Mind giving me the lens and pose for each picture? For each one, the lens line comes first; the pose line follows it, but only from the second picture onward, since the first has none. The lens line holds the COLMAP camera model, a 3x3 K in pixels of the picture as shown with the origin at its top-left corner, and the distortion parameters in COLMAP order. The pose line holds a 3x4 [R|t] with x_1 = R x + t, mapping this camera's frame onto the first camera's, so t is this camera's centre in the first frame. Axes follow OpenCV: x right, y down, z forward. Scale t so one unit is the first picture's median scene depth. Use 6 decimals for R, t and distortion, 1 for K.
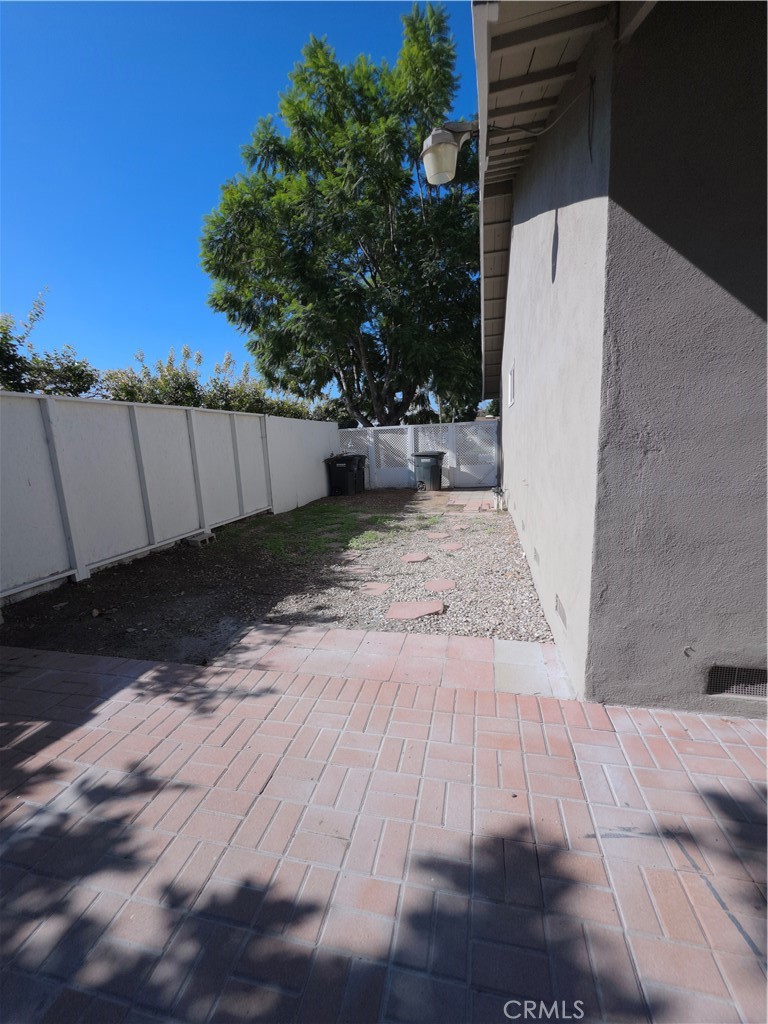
lens RADIAL K [[408.4, 0, 380.9], [0, 408.4, 509.8], [0, 0, 1]] dist [-0.003219, 0.001486]
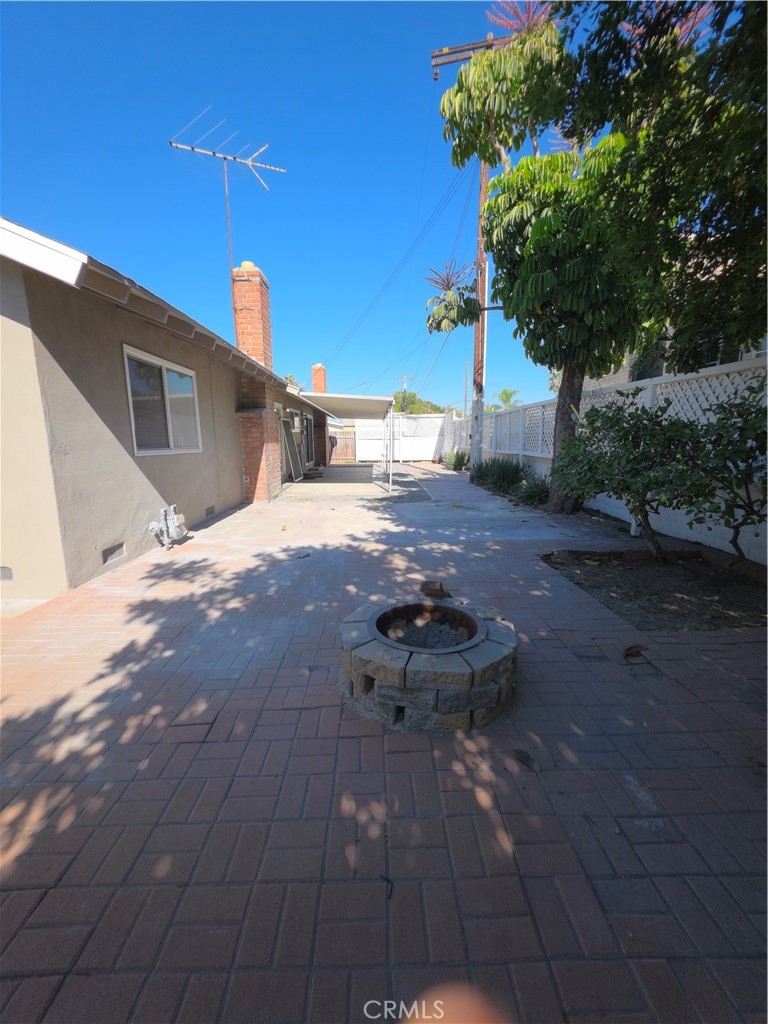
lens RADIAL K [[408.4, 0, 385.3], [0, 408.4, 511.6], [0, 0, 1]] dist [-0.003219, 0.001486]
pose [[-0.269580, -0.106561, 0.957064, -1.841947], [0.188922, 0.968692, 0.161070, 0.113398], [-0.944264, 0.224232, -0.241008, 0.024411]]
